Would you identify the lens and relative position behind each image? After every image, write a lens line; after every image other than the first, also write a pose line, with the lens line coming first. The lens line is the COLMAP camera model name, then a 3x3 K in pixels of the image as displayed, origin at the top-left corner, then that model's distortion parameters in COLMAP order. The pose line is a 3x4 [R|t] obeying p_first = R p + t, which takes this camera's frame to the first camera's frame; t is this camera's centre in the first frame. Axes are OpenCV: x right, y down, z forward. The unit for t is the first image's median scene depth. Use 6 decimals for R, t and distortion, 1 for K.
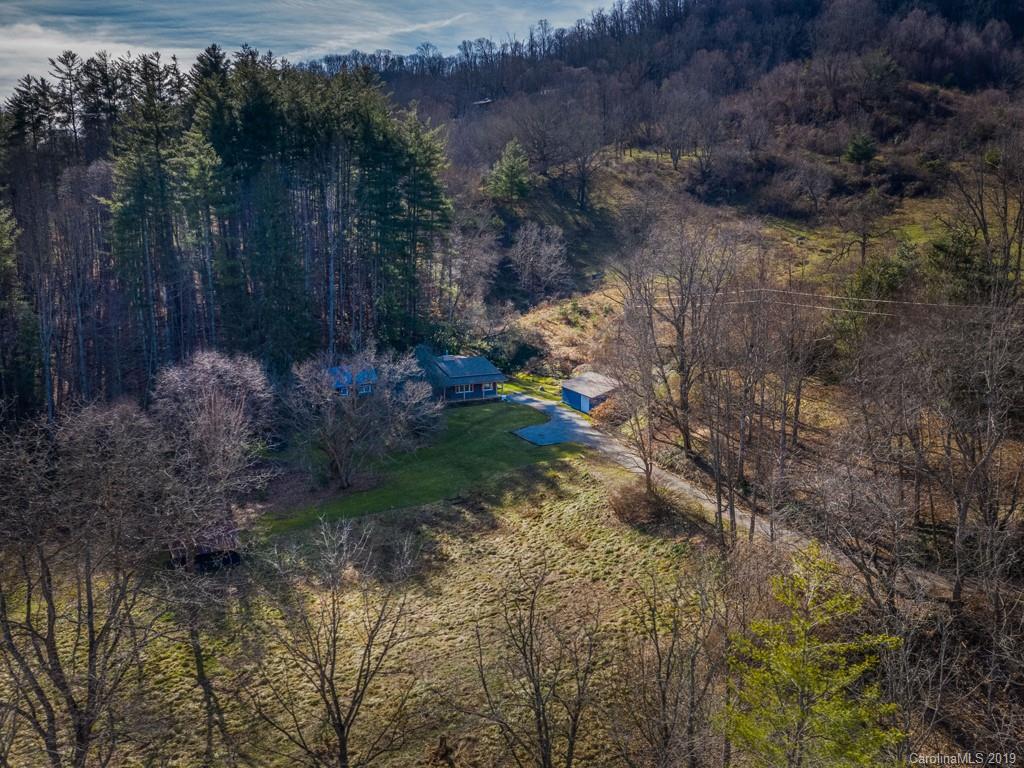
lens RADIAL K [[910.0, 0, 512.0], [0, 910.0, 384.0], [0, 0, 1]] dist [-0.011614, 0.002848]
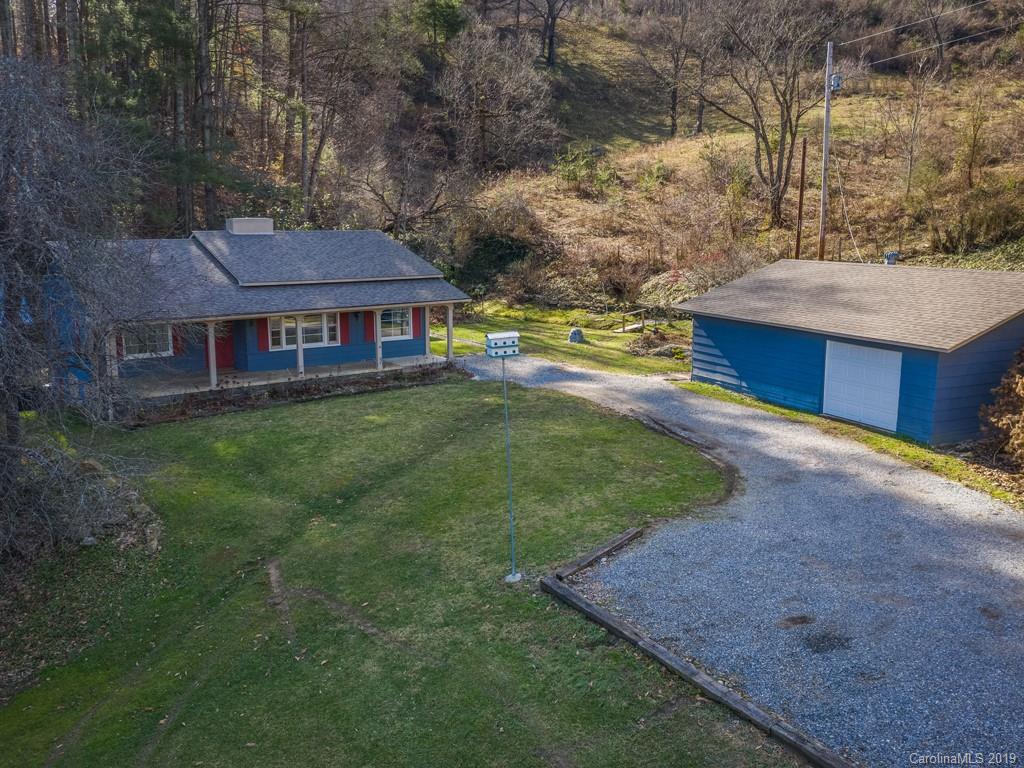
lens RADIAL K [[910.0, 0, 512.0], [0, 910.0, 384.0], [0, 0, 1]] dist [-0.011614, 0.002848]
pose [[0.995473, -0.017948, 0.093337, -0.017188], [0.016013, 0.999642, 0.021433, 0.014576], [-0.093688, -0.019841, 0.995404, 0.722787]]
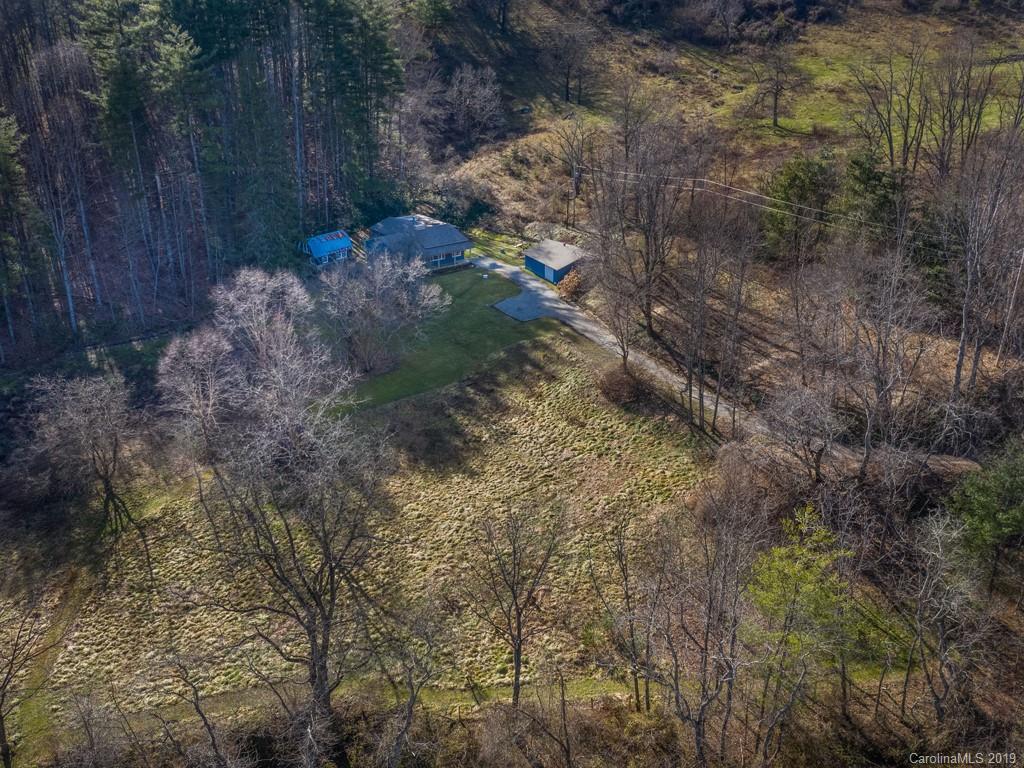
lens RADIAL K [[910.0, 0, 512.0], [0, 910.0, 384.0], [0, 0, 1]] dist [-0.011614, 0.002848]
pose [[0.991432, -0.050612, 0.120420, -0.101877], [0.019469, 0.968843, 0.246909, -0.115916], [-0.129164, -0.242449, 0.961527, -0.128598]]
